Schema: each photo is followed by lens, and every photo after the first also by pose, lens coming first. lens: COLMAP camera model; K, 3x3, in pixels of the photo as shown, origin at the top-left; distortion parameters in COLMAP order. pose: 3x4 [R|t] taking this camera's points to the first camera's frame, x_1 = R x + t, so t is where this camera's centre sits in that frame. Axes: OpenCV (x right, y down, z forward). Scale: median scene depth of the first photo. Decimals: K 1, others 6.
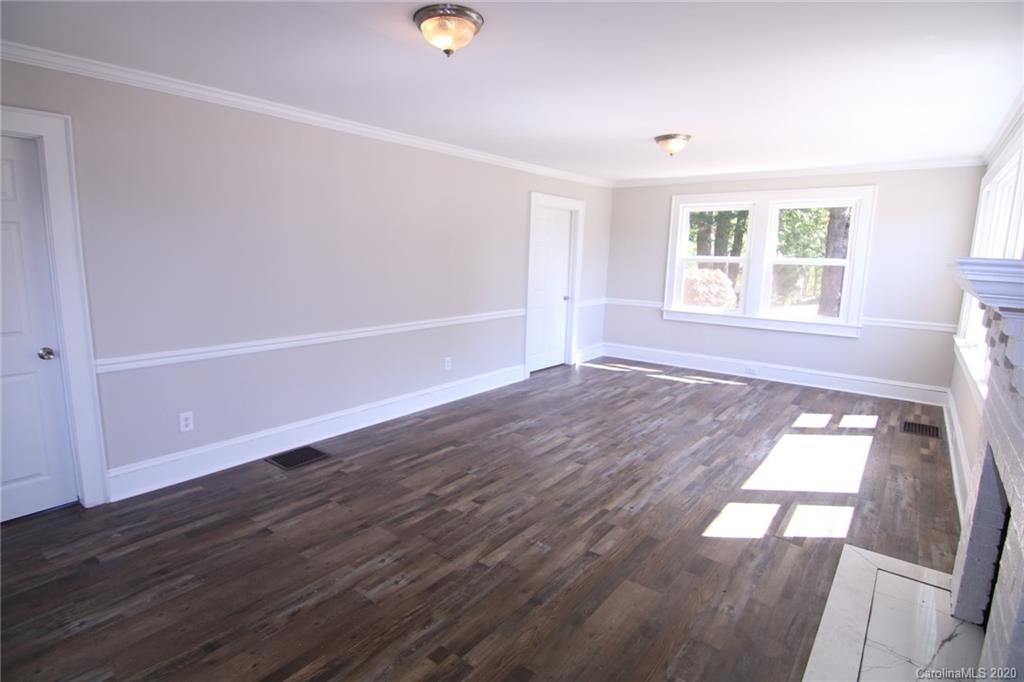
lens RADIAL K [[522.0, 0, 513.8], [0, 522.0, 336.6], [0, 0, 1]] dist [-0.005343, -0.011582]
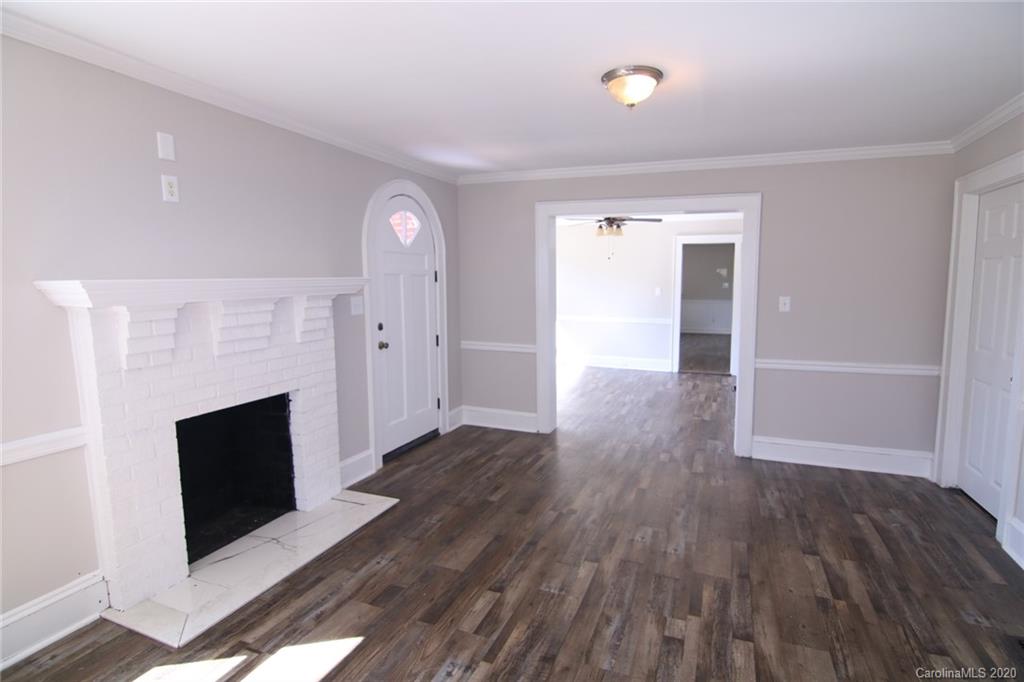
lens RADIAL K [[522.0, 0, 513.8], [0, 522.0, 336.6], [0, 0, 1]] dist [-0.005343, -0.011582]
pose [[-0.960777, 0.014940, -0.276920, 0.282374], [-0.057053, 0.966540, 0.250091, -0.201520], [0.271390, 0.256081, -0.927777, 1.327694]]
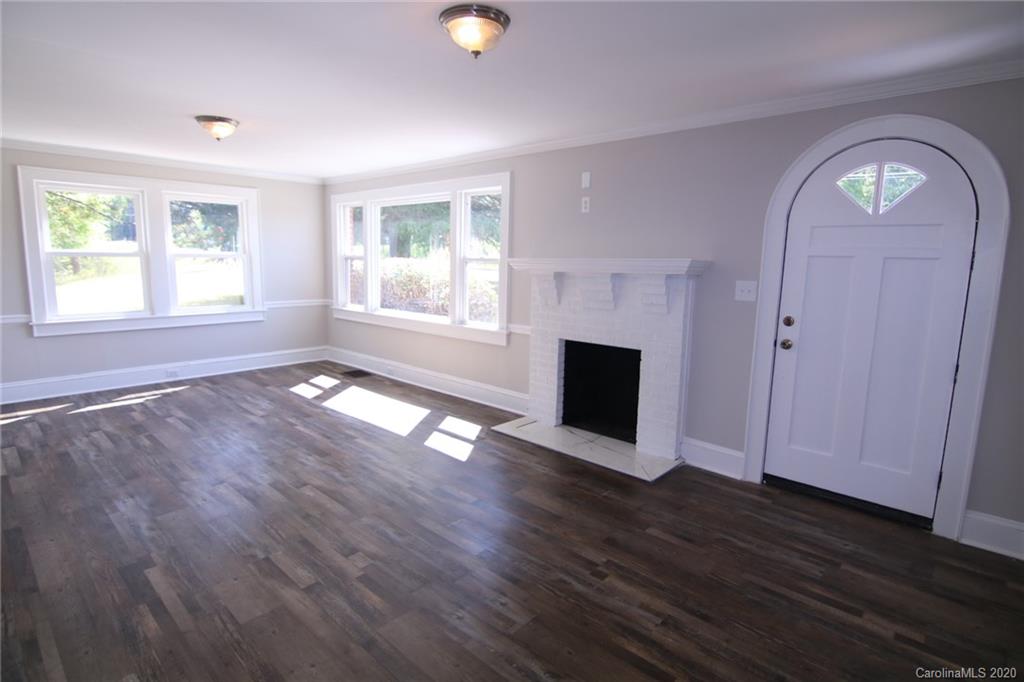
lens RADIAL K [[522.0, 0, 513.8], [0, 522.0, 336.6], [0, 0, 1]] dist [-0.005343, -0.011582]
pose [[0.076445, -0.166138, 0.983135, -0.730622], [0.140693, 0.977952, 0.154323, -0.102584], [-0.987098, 0.126523, 0.098134, 0.558518]]
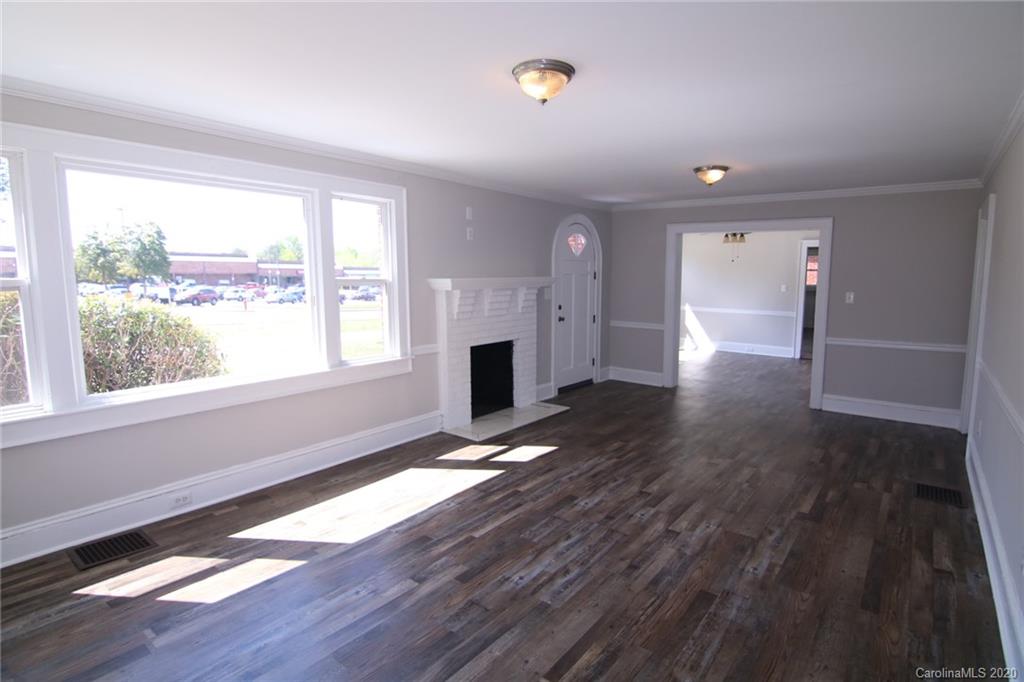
lens RADIAL K [[522.0, 0, 513.8], [0, 522.0, 336.6], [0, 0, 1]] dist [-0.005343, -0.011582]
pose [[-0.999777, -0.020931, 0.002782, 0.403836], [-0.019404, 0.962691, 0.269906, -0.314291], [-0.008327, 0.269792, -0.962883, 1.989541]]
